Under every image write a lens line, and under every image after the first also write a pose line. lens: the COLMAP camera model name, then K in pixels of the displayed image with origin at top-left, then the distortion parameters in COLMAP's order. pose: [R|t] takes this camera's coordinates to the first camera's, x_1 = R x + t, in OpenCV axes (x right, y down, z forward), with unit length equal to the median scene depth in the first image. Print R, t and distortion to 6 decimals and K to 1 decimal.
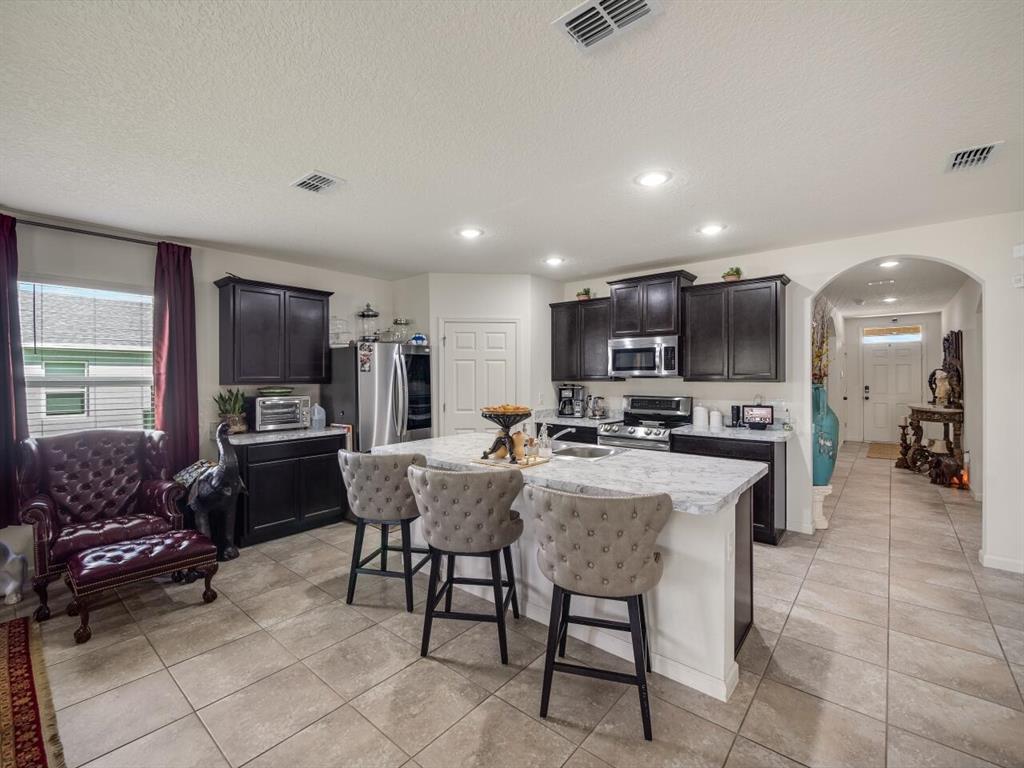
lens RADIAL K [[439.8, 0, 513.2], [0, 439.8, 383.4], [0, 0, 1]] dist [-0.003146, -0.001178]
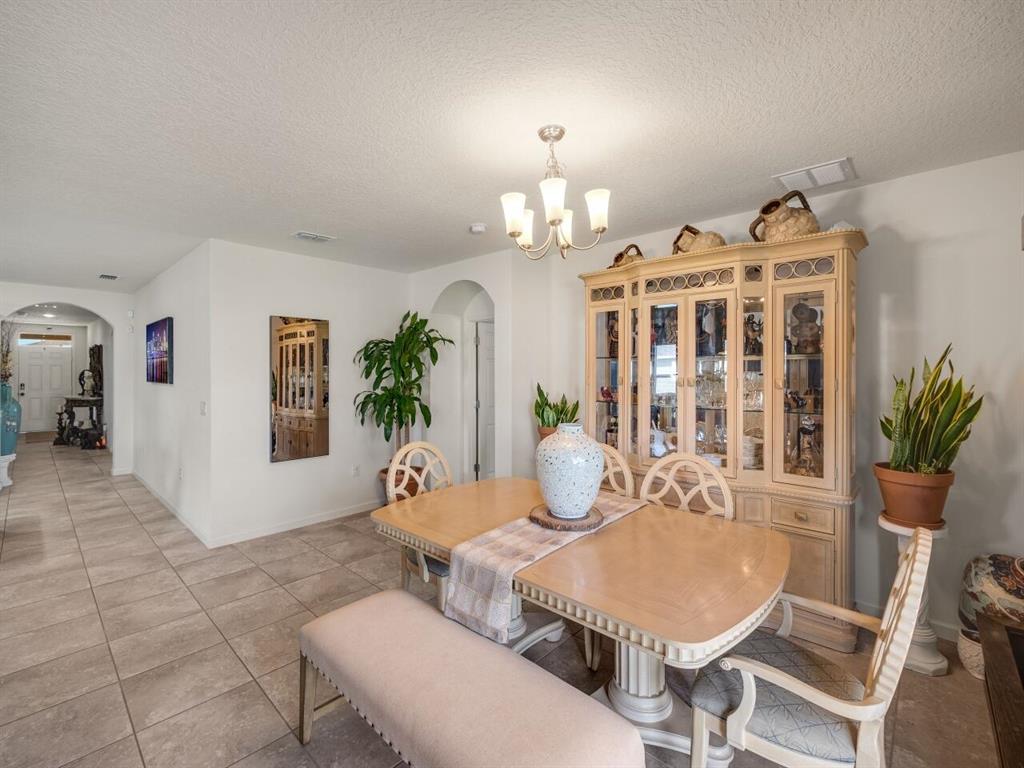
lens RADIAL K [[439.8, 0, 489.0], [0, 439.8, 369.3], [0, 0, 1]] dist [-0.003146, -0.001178]
pose [[0.046634, 0.014318, 0.998809, -0.390144], [0.009594, 0.999845, -0.014781, -0.001385], [-0.998866, 0.010272, 0.046490, -0.372774]]
